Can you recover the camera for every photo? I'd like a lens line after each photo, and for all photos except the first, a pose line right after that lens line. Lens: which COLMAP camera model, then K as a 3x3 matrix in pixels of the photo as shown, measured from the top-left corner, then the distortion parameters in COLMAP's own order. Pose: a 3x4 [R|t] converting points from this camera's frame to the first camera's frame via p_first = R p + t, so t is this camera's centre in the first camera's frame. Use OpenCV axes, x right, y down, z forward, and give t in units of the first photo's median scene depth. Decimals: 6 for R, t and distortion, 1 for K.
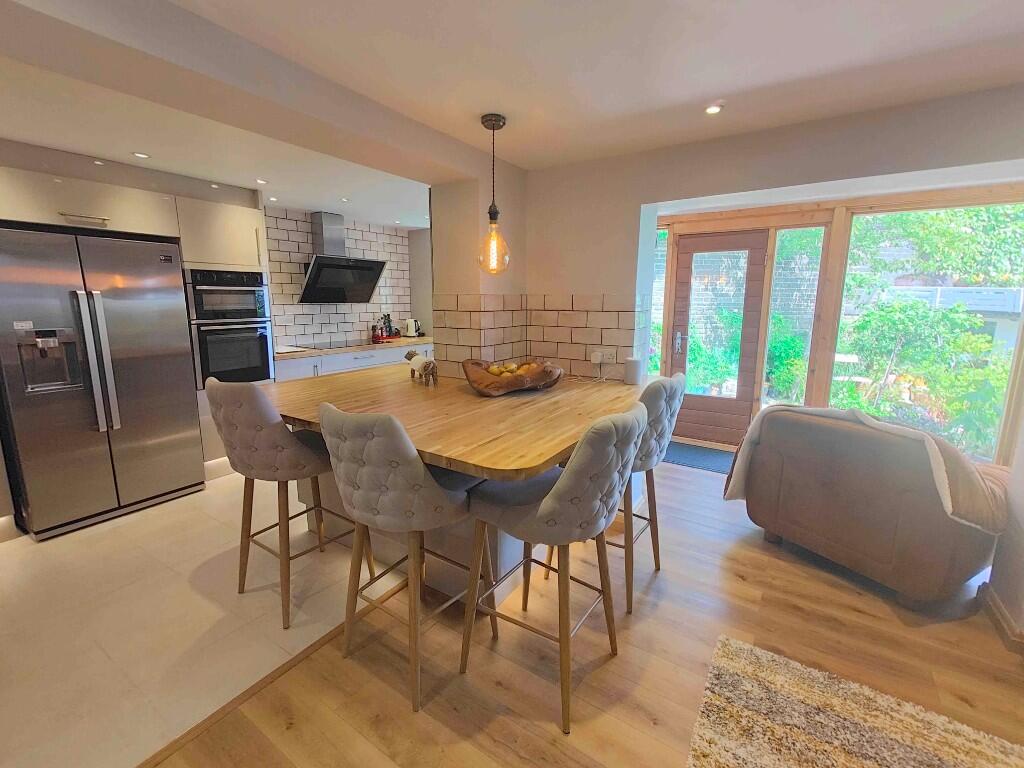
lens RADIAL K [[452.6, 0, 511.6], [0, 452.6, 380.8], [0, 0, 1]] dist [0.000413, 0.000730]
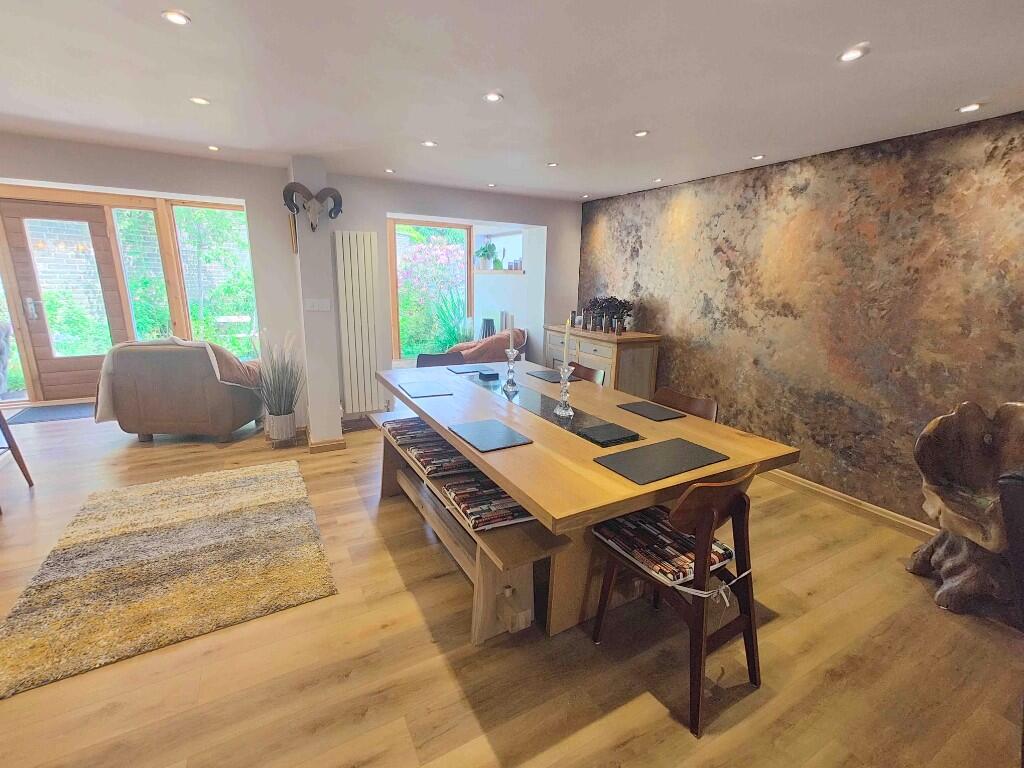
lens RADIAL K [[452.6, 0, 513.4], [0, 452.6, 383.1], [0, 0, 1]] dist [0.000413, 0.000730]
pose [[0.453440, -0.194033, 0.869910, -0.099726], [0.141534, 0.979307, 0.144659, 0.154282], [-0.879977, 0.057527, 0.471519, -0.744141]]
